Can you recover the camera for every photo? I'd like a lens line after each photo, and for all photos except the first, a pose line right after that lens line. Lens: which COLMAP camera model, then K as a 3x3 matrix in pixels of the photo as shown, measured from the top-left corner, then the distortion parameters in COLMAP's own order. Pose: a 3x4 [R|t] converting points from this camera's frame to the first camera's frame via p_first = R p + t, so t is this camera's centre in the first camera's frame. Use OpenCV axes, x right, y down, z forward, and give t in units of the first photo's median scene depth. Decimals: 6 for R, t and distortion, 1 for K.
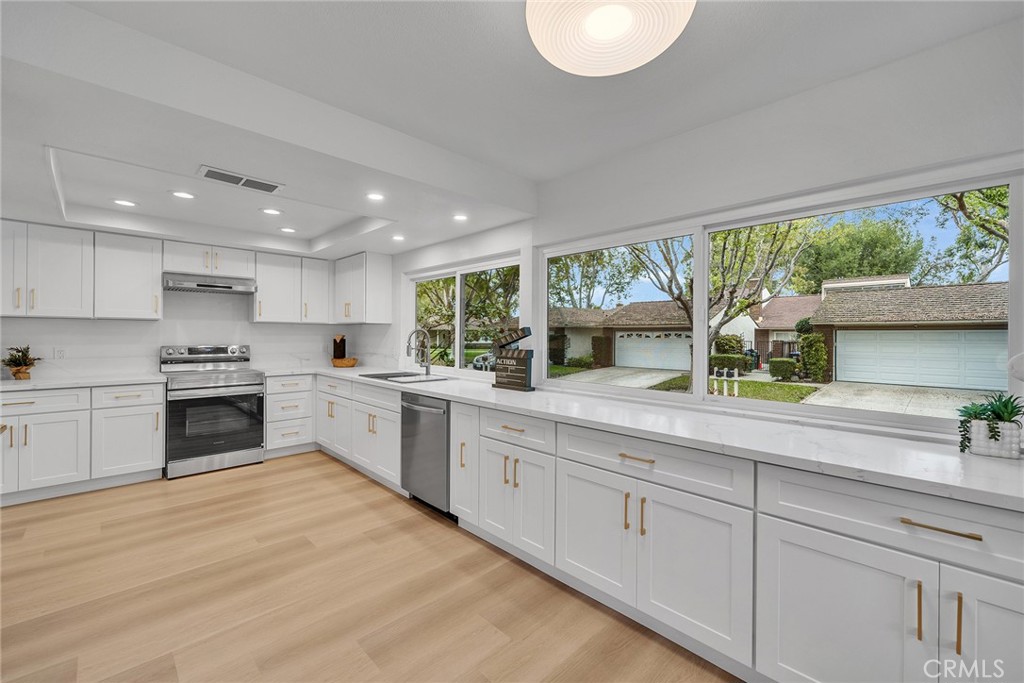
lens RADIAL K [[417.2, 0, 508.2], [0, 417.2, 332.9], [0, 0, 1]] dist [-0.004900, 0.000967]
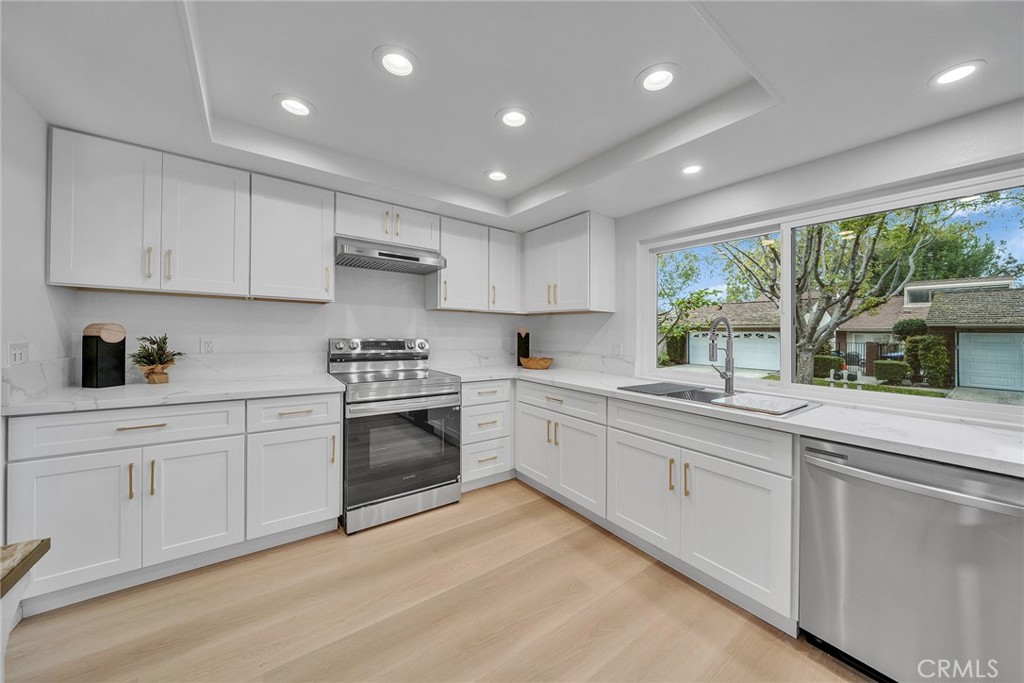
lens RADIAL K [[346.5, 0, 514.8], [0, 346.5, 335.3], [0, 0, 1]] dist [-0.007579, -0.000236]
pose [[0.992253, 0.013718, -0.123475, -0.416417], [-0.012402, 0.999858, 0.011419, 0.014582], [0.123614, -0.009800, 0.992282, 0.413866]]
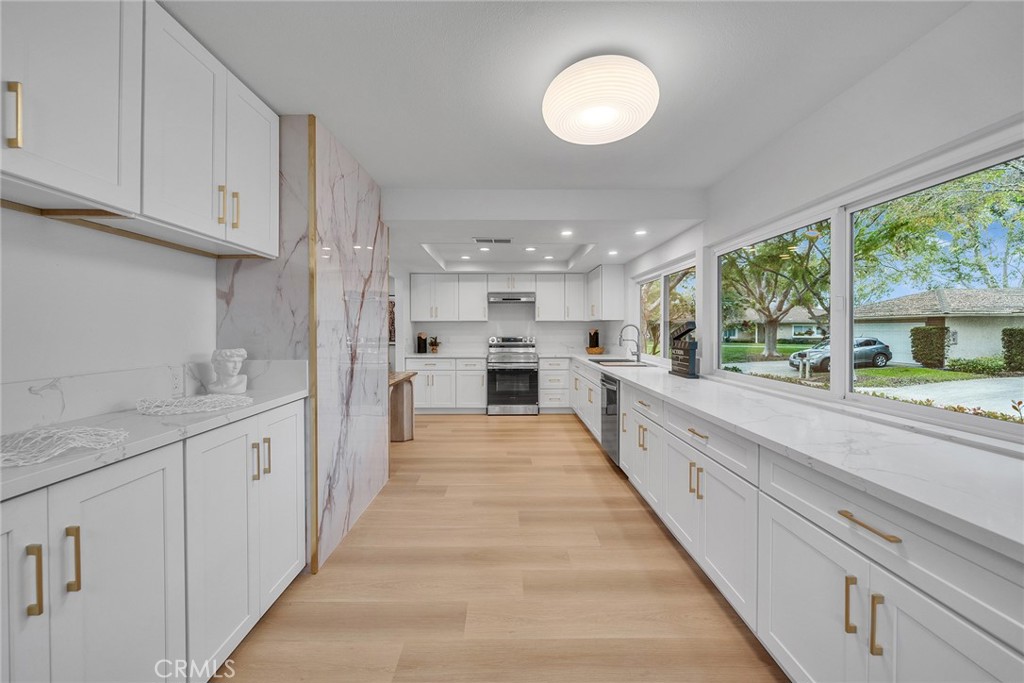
lens RADIAL K [[382.2, 0, 508.0], [0, 382.2, 329.4], [0, 0, 1]] dist [-0.006797, 0.000373]
pose [[0.720040, -0.006948, -0.693898, 0.285460], [0.010275, 0.999947, 0.000650, 0.001468], [0.693856, -0.007598, 0.720073, -0.057616]]
